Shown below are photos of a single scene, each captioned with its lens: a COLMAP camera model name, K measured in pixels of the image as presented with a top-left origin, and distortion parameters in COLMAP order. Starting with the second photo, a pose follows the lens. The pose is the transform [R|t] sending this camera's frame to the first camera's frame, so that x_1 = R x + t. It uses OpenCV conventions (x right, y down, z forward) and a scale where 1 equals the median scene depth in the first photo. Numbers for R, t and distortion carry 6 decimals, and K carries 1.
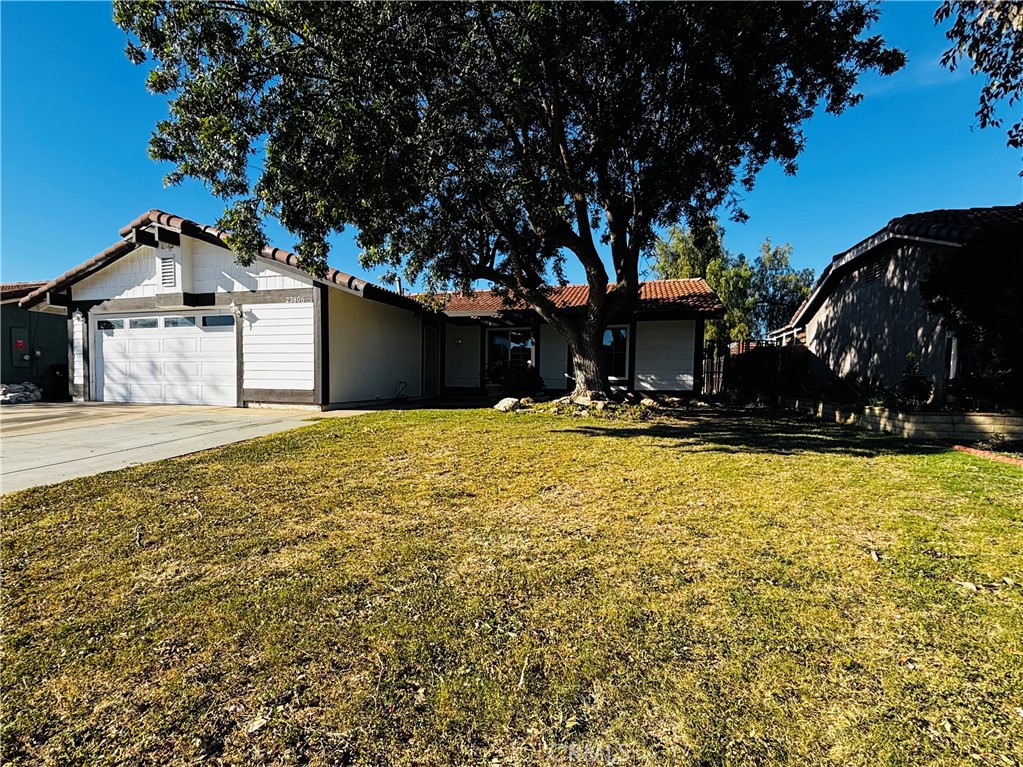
lens RADIAL K [[483.5, 0, 508.7], [0, 483.5, 389.8], [0, 0, 1]] dist [-0.000037, -0.000682]
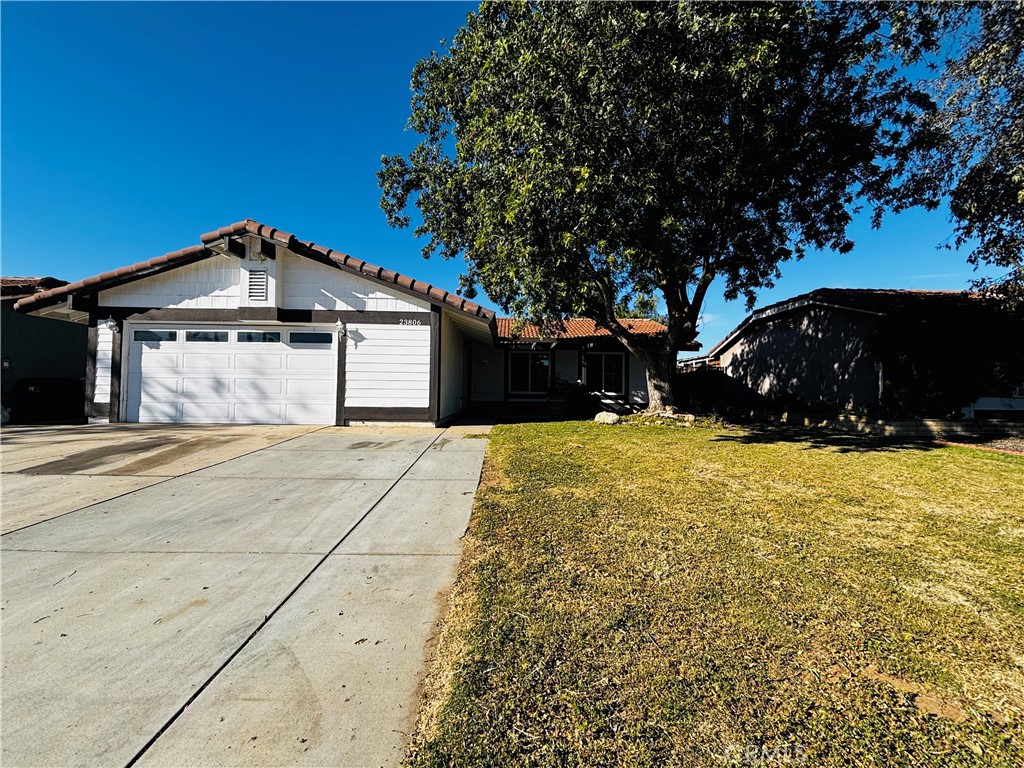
lens RADIAL K [[416.1, 0, 513.2], [0, 416.1, 378.7], [0, 0, 1]] dist [-0.001754, 0.001398]
pose [[0.944912, 0.010082, 0.327168, -0.472950], [0.004945, 0.998972, -0.045066, -0.019152], [-0.327286, 0.044201, 0.943891, 0.067552]]
